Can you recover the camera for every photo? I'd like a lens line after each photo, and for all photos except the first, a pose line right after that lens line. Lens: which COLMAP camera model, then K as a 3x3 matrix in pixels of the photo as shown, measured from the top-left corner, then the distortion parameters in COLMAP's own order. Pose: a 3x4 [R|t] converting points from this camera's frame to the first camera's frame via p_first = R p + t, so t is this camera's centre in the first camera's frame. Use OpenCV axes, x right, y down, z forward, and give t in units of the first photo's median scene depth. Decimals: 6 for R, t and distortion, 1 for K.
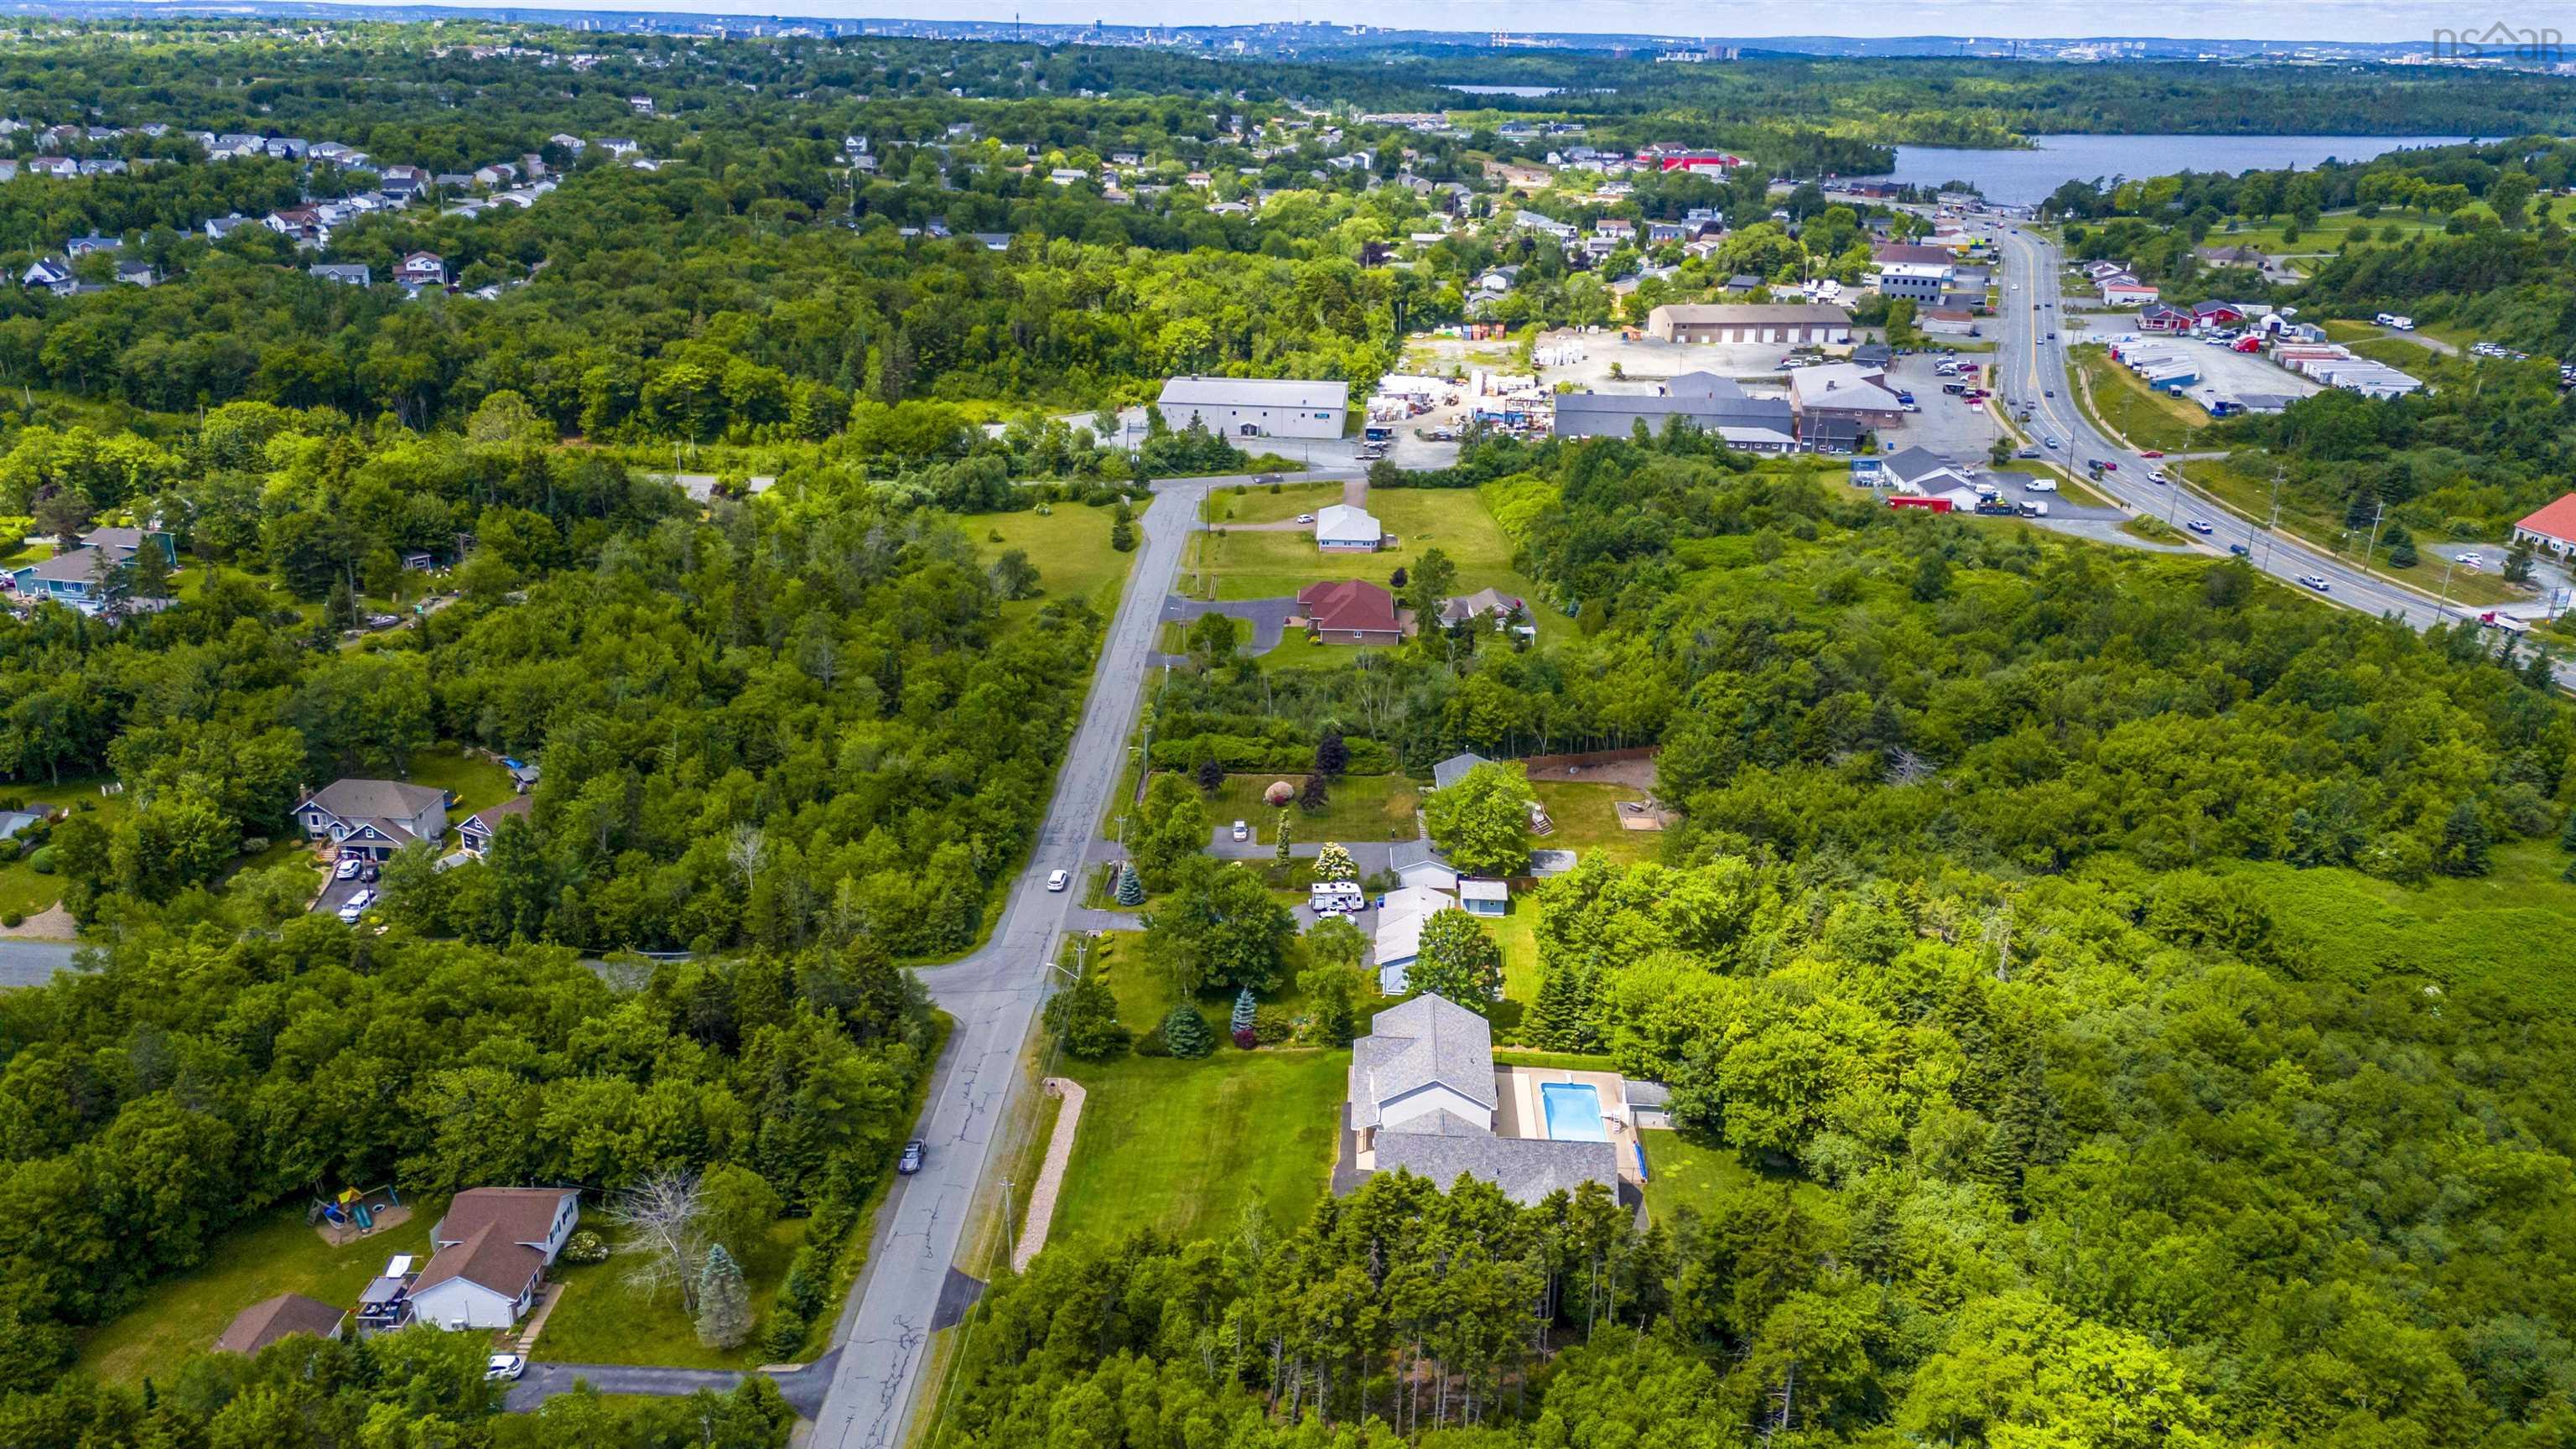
lens RADIAL K [[1930.6, 0, 1274.1], [0, 1930.6, 723.4], [0, 0, 1]] dist [0.015359, 0.001427]
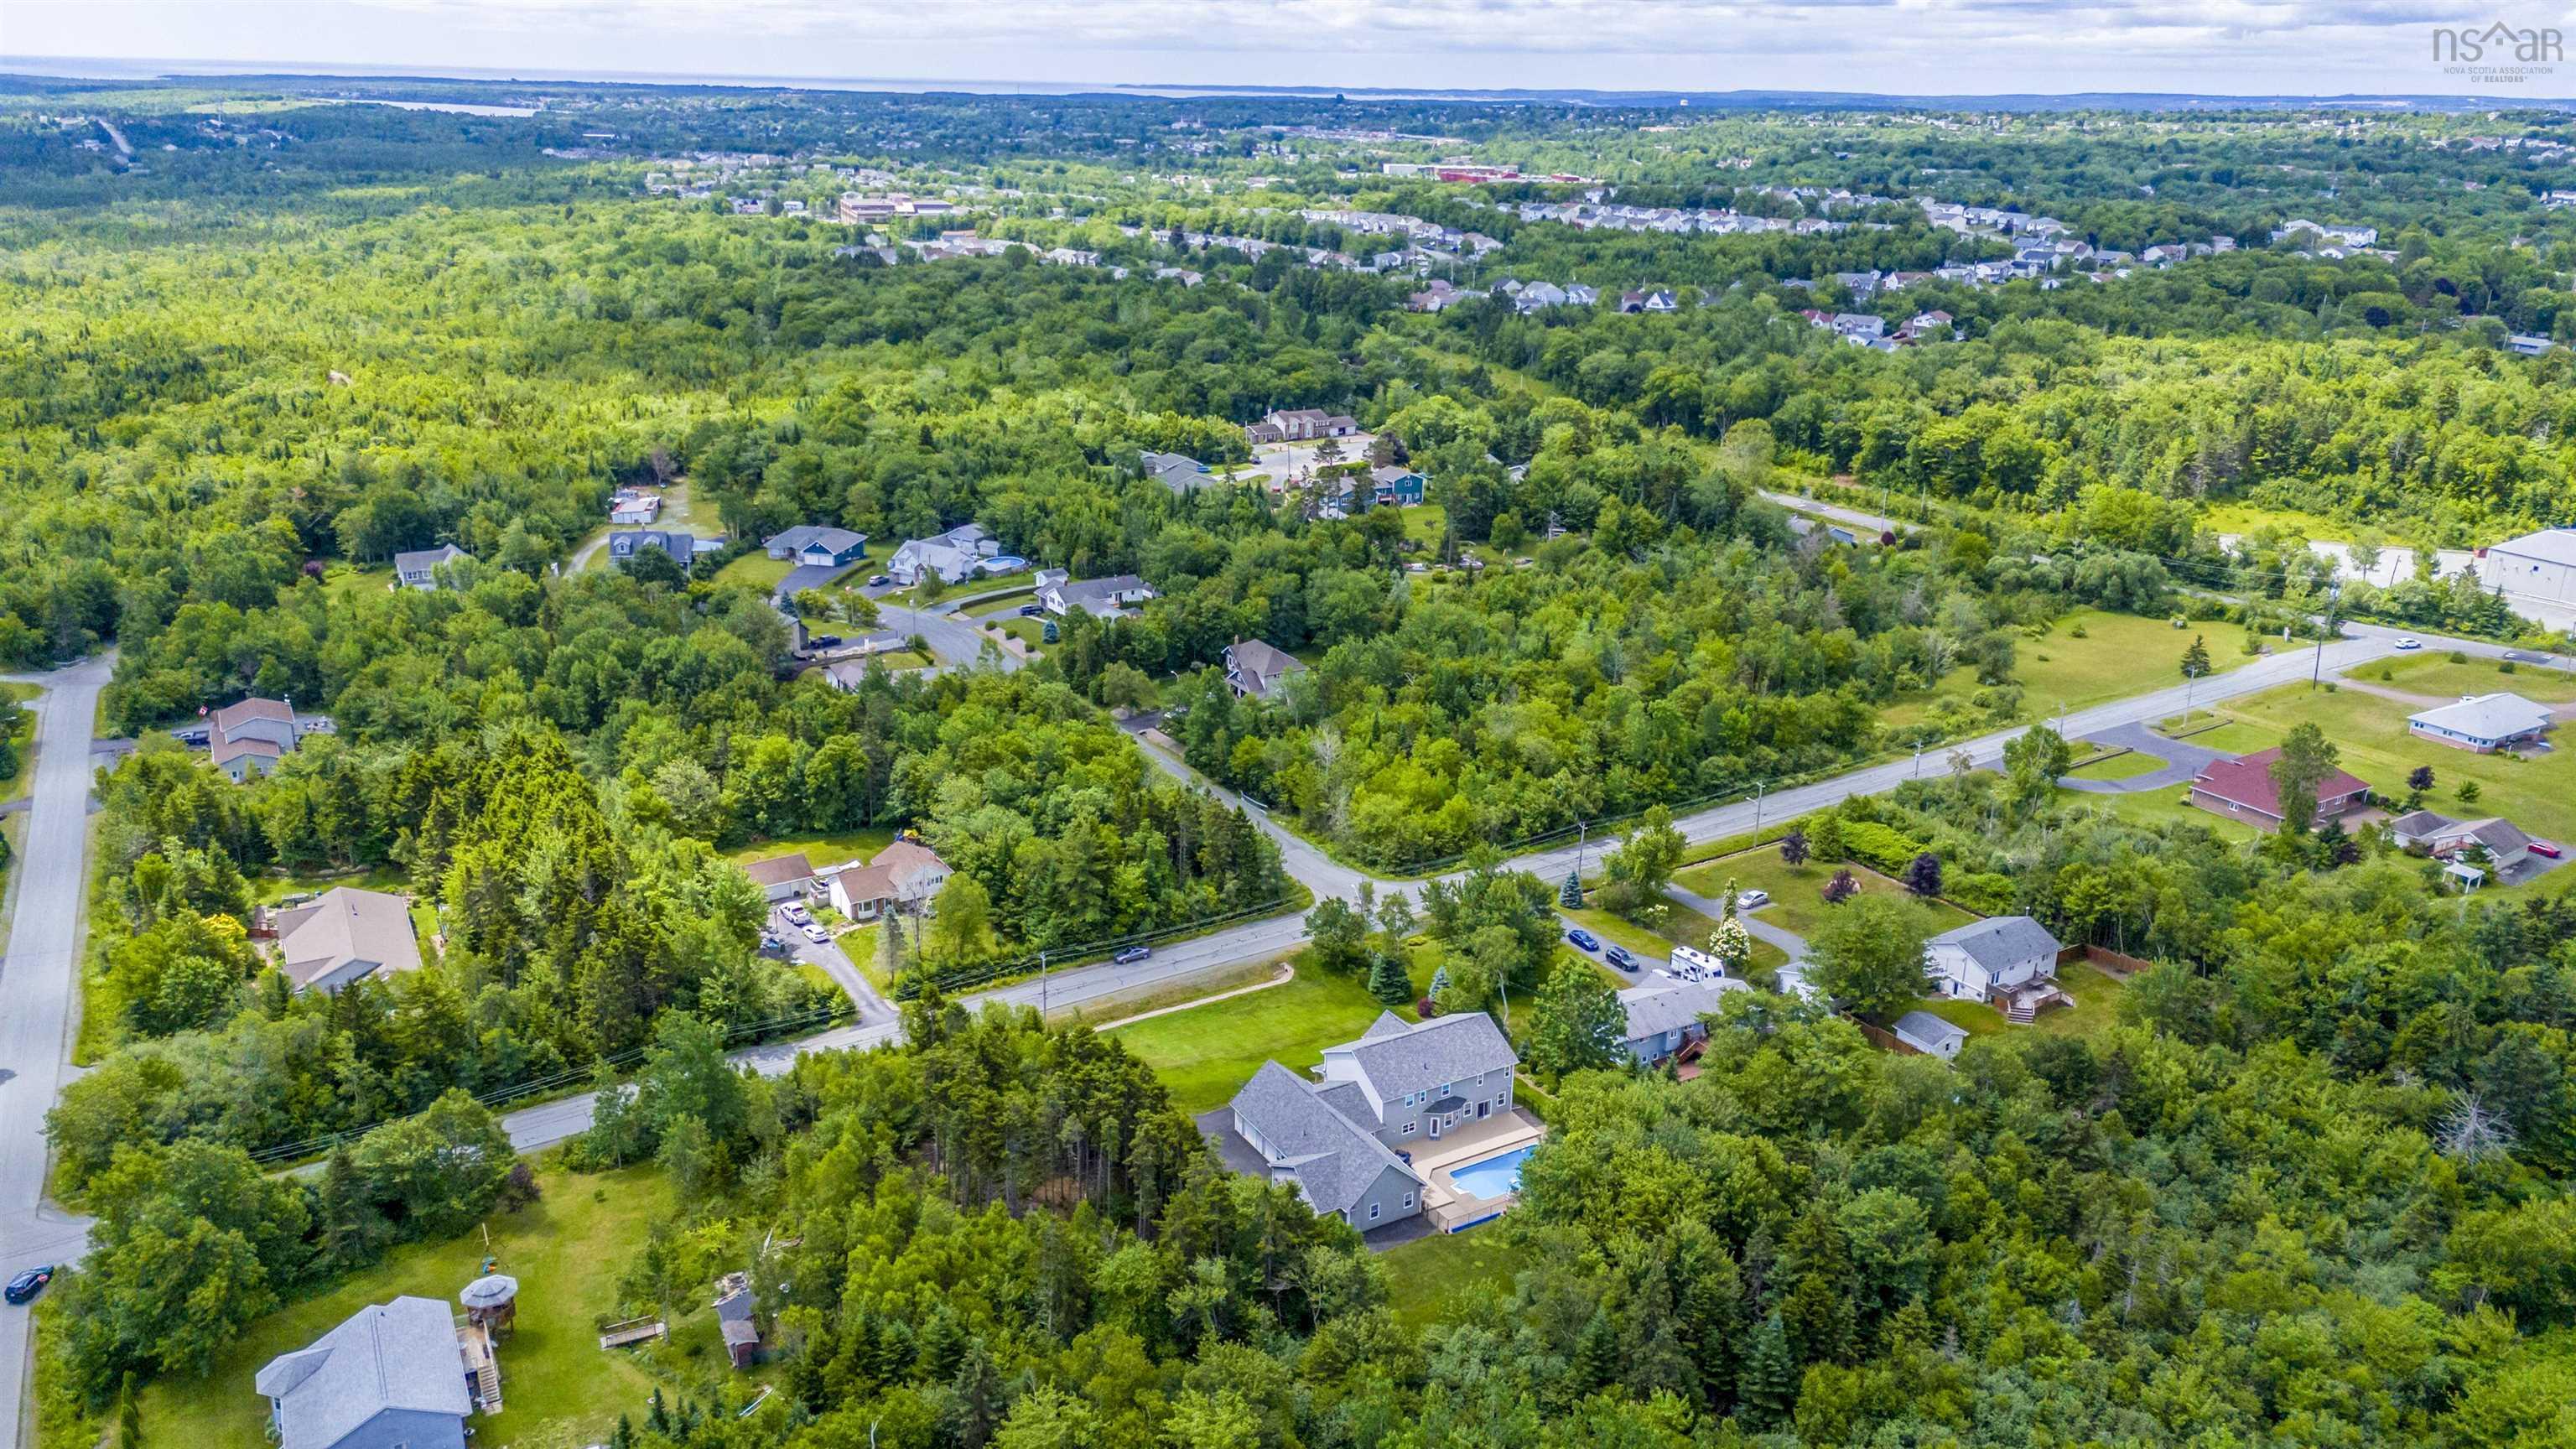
lens RADIAL K [[1930.6, 0, 1274.1], [0, 1930.6, 723.4], [0, 0, 1]] dist [0.015359, 0.001427]
pose [[0.506054, 0.248919, -0.825802, 0.406890], [-0.289949, 0.950824, 0.108923, -0.041222], [0.812305, 0.184319, 0.553342, 0.166788]]
